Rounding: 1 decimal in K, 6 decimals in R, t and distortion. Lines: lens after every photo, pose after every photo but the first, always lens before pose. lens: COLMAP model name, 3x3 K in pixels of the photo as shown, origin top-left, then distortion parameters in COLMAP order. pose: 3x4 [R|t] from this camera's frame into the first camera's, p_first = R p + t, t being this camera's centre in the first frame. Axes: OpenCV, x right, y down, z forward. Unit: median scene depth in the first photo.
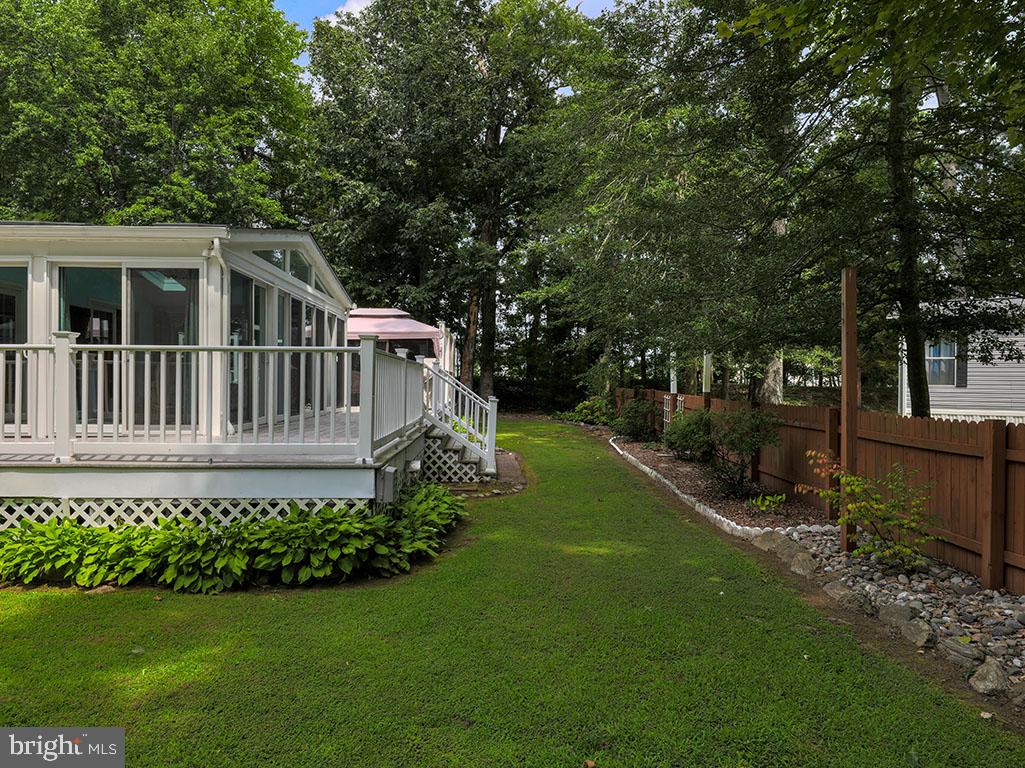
lens RADIAL K [[701.7, 0, 512.2], [0, 701.7, 380.7], [0, 0, 1]] dist [-0.018927, 0.014472]
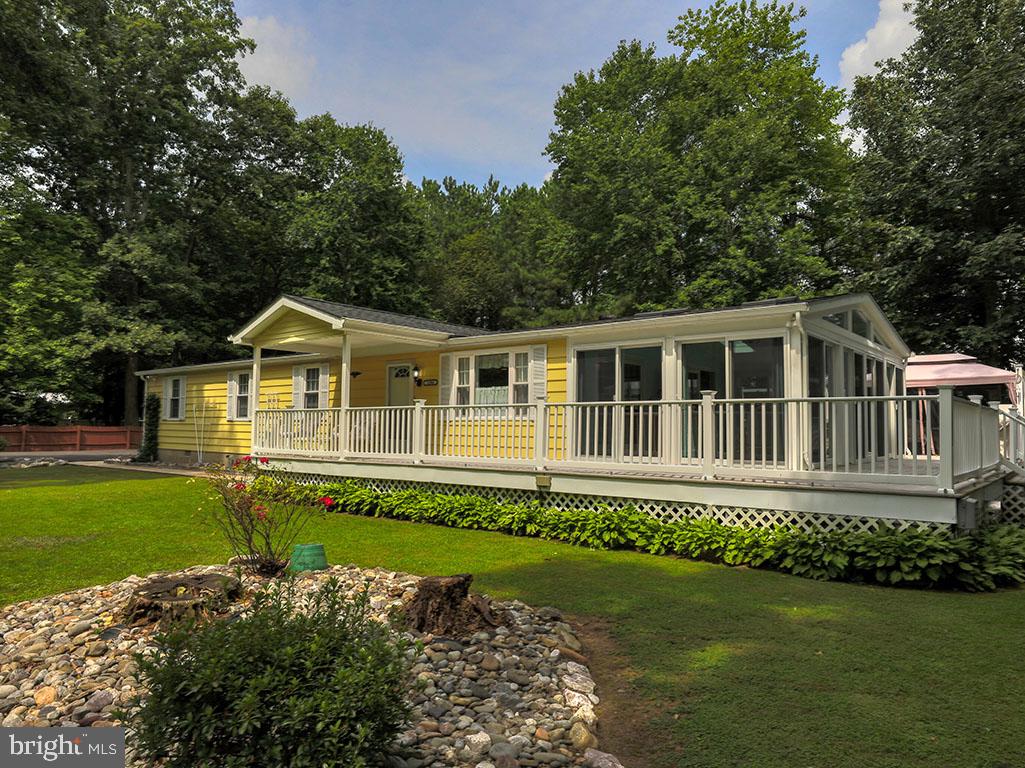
lens RADIAL K [[701.7, 0, 512.1], [0, 701.7, 384.0], [0, 0, 1]] dist [-0.018927, 0.014472]
pose [[0.746488, -0.038932, -0.664259, 0.017876], [-0.005433, 0.997897, -0.064591, 0.006901], [0.665376, 0.051825, 0.744707, -0.200330]]
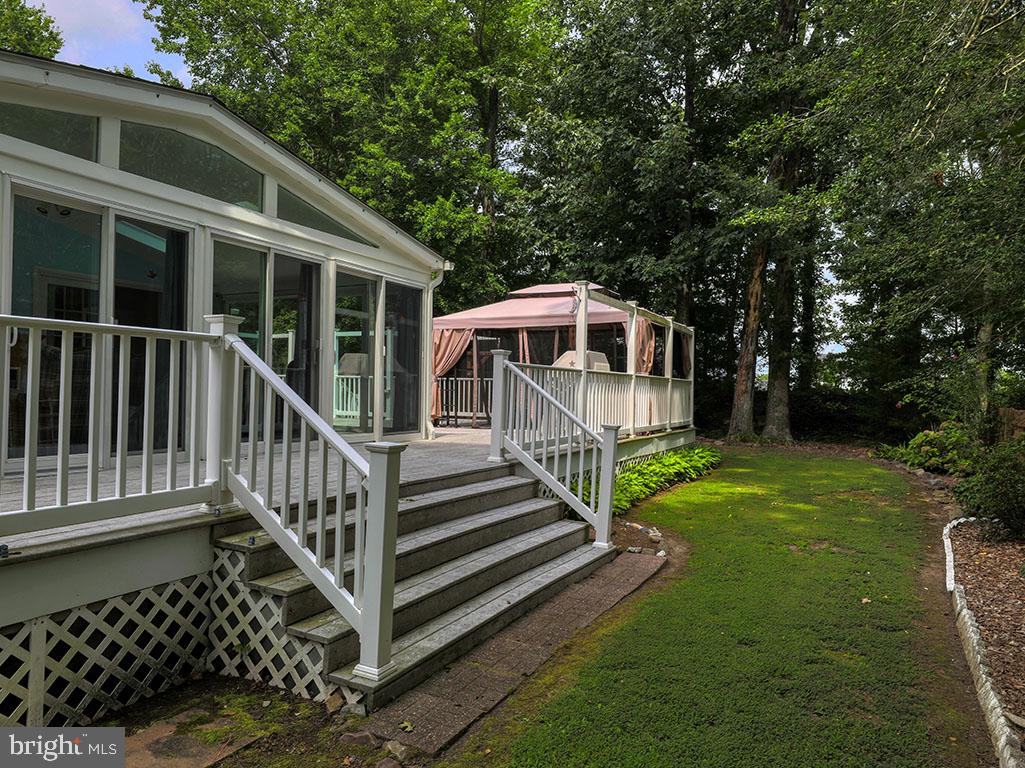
lens RADIAL K [[701.7, 0, 513.4], [0, 701.7, 385.7], [0, 0, 1]] dist [-0.018927, 0.014472]
pose [[0.878297, 0.007676, -0.478053, 0.165857], [-0.012477, 0.999899, -0.006869, 0.002141], [0.477952, 0.011998, 0.878304, 0.726563]]
